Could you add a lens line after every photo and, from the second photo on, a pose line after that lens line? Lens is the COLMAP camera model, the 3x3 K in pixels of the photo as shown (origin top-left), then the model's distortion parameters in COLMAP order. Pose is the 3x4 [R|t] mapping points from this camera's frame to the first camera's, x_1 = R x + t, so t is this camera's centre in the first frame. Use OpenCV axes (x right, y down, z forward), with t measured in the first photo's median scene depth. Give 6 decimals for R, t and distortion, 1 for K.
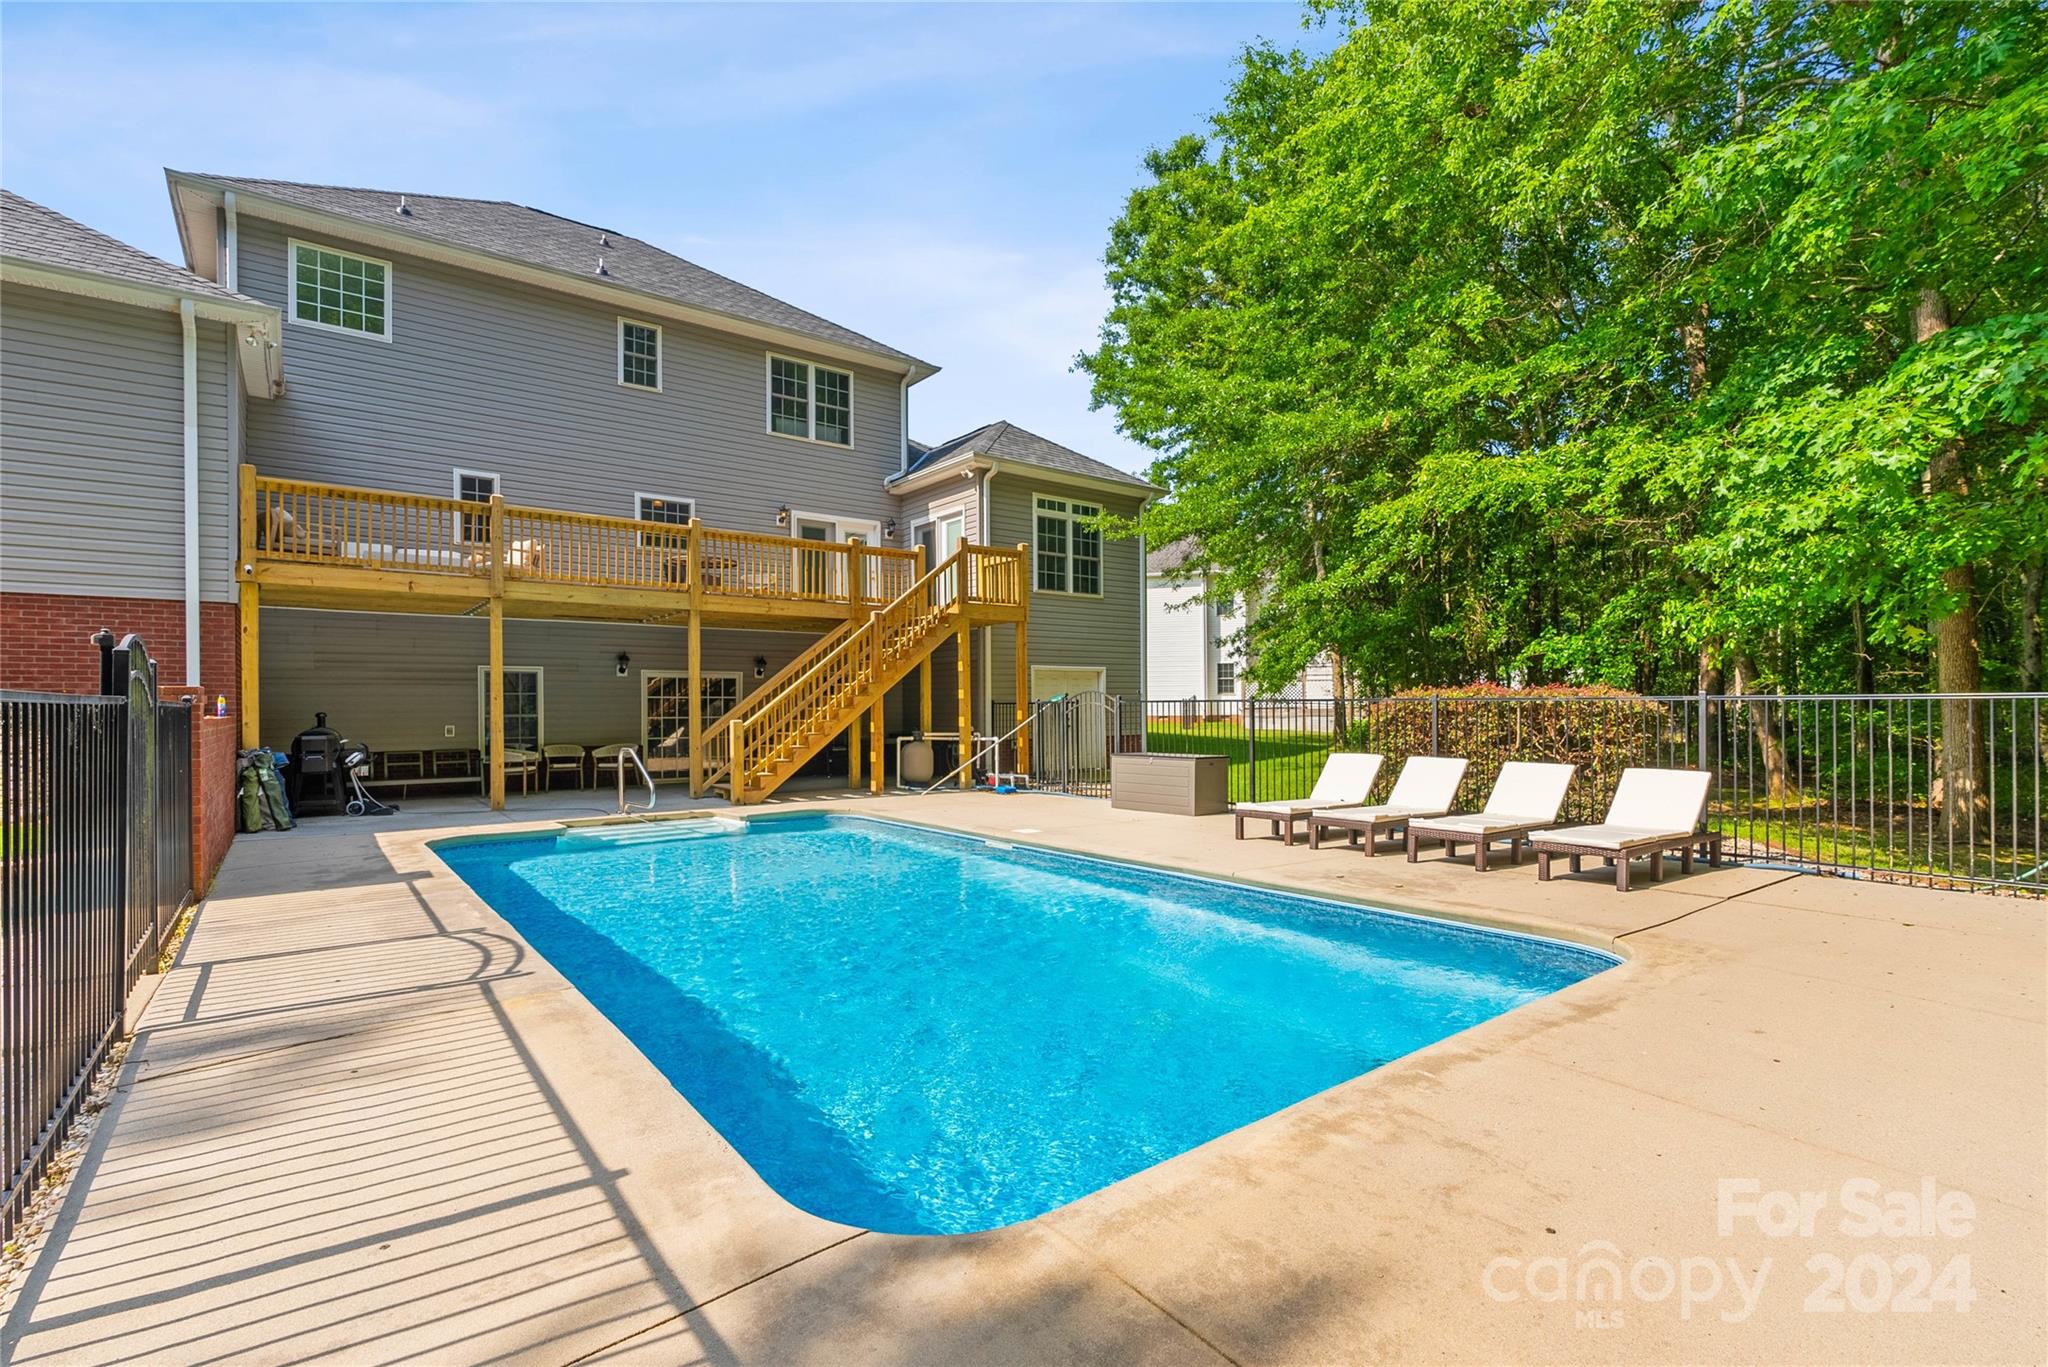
lens RADIAL K [[944.3, 0, 1023.9], [0, 944.3, 697.8], [0, 0, 1]] dist [-0.009413, 0.001115]
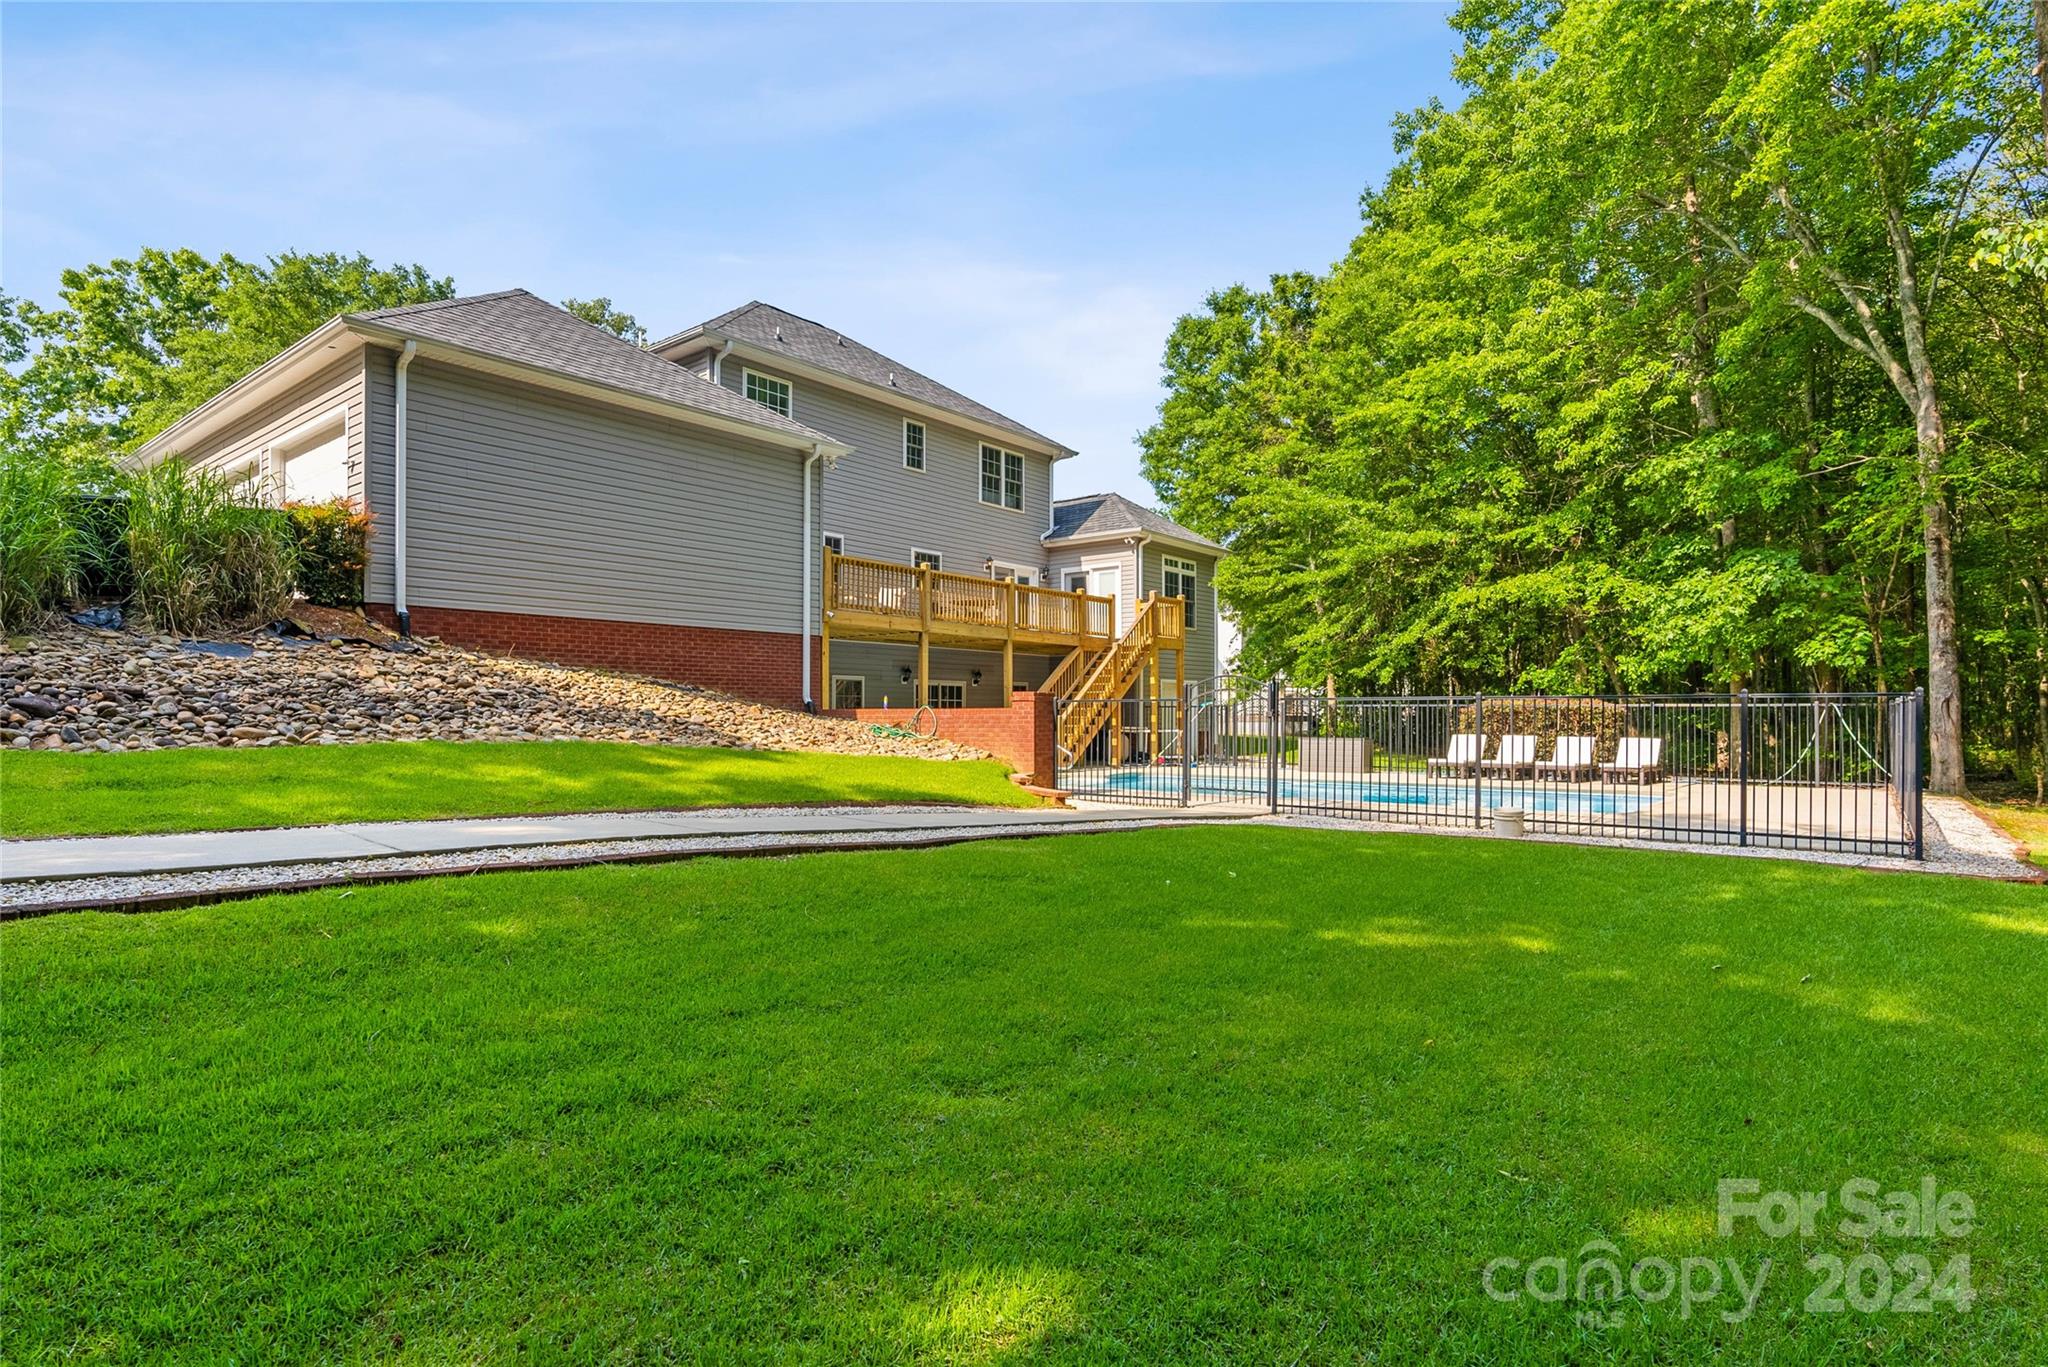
lens RADIAL K [[1049.2, 0, 1022.0], [0, 1049.2, 690.7], [0, 0, 1]] dist [0.002788, -0.000442]
pose [[0.973354, 0.011492, 0.229019, -0.583590], [-0.008419, 0.999861, -0.014388, 0.006919], [-0.229153, 0.012076, 0.973316, -0.480805]]
